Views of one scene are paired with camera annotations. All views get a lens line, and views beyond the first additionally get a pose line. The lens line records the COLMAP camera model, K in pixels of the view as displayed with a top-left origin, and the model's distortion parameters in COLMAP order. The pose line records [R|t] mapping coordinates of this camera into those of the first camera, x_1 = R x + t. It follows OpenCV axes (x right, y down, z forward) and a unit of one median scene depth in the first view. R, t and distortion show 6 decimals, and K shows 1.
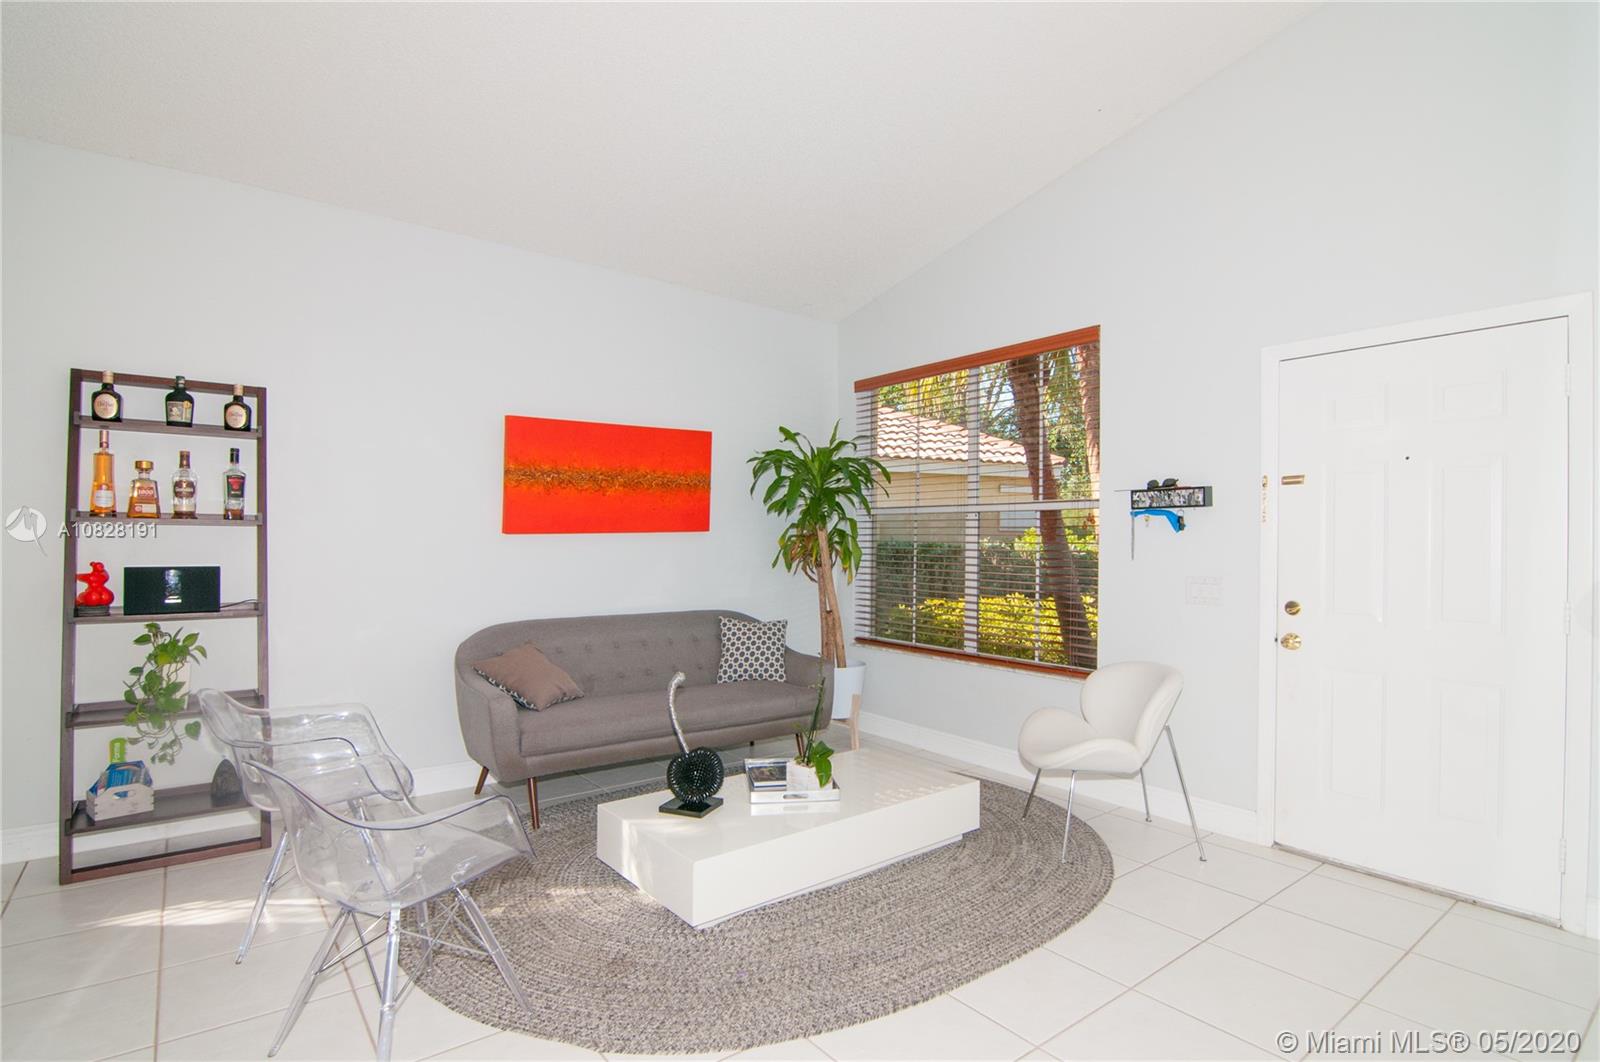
lens RADIAL K [[759.8, 0, 799.2], [0, 759.8, 538.7], [0, 0, 1]] dist [-0.019294, -0.000569]
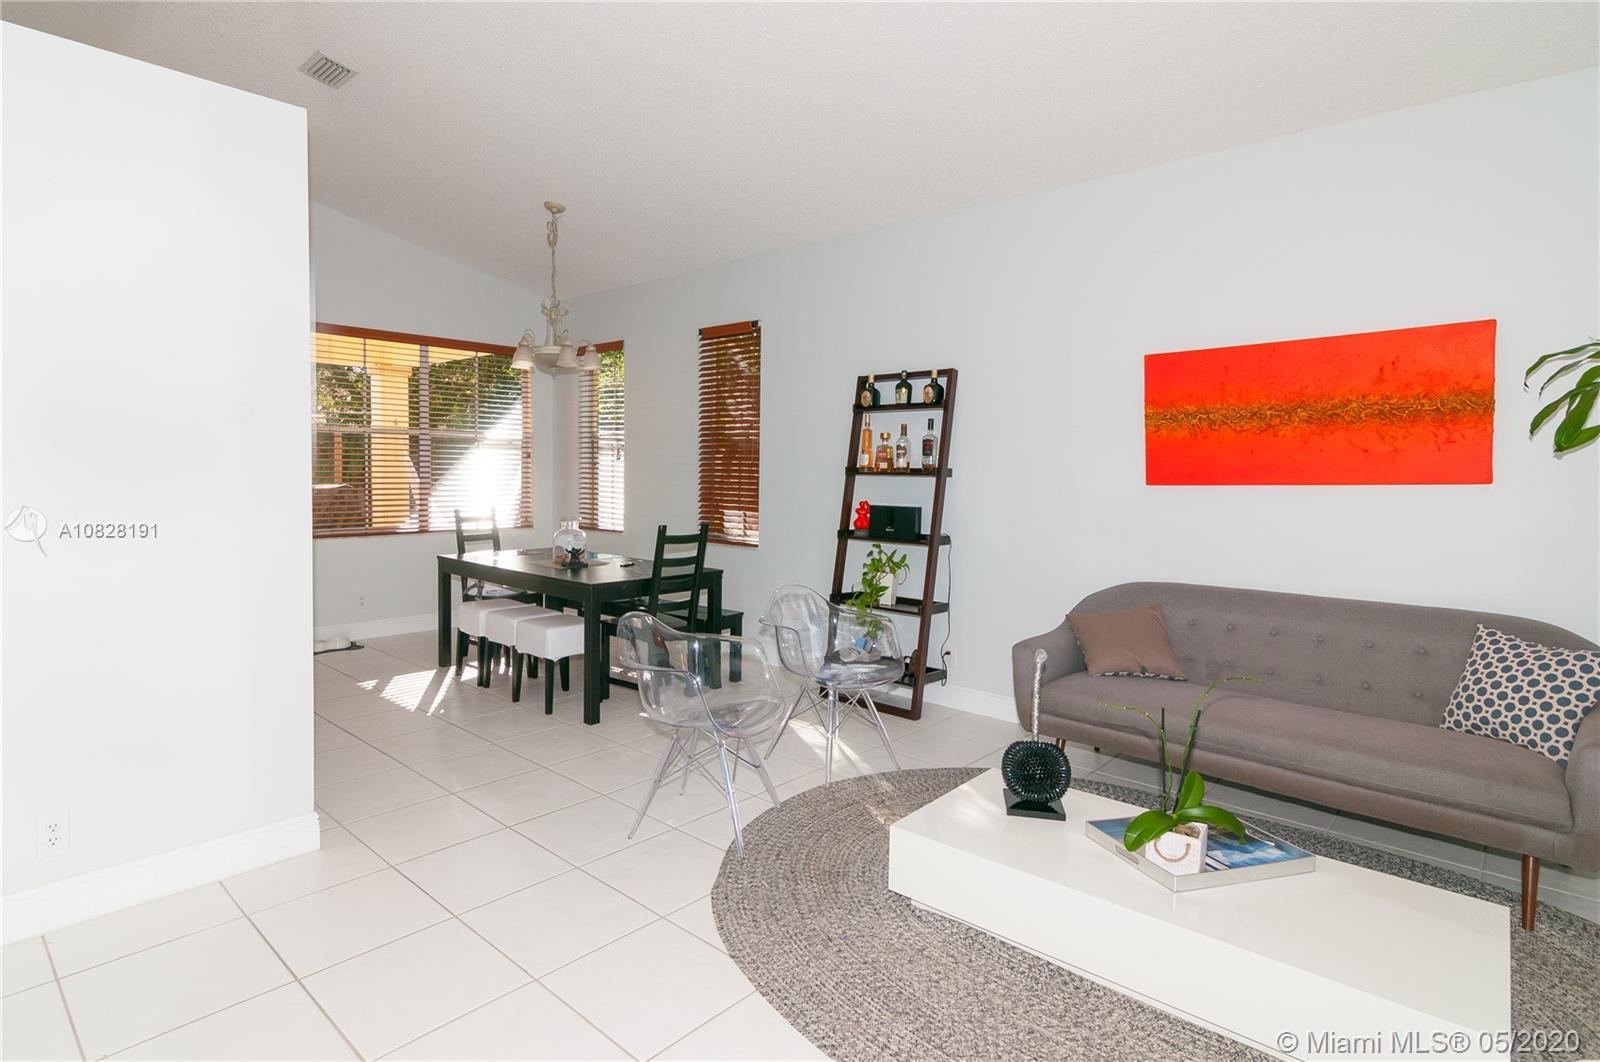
lens RADIAL K [[818.8, 0, 776.4], [0, 818.8, 499.1], [0, 0, 1]] dist [-0.023886, -0.000265]
pose [[0.173912, 0.022846, -0.984496, 0.613959], [-0.012909, 0.999698, 0.020918, -0.005562], [0.984677, 0.009071, 0.174155, 0.482185]]
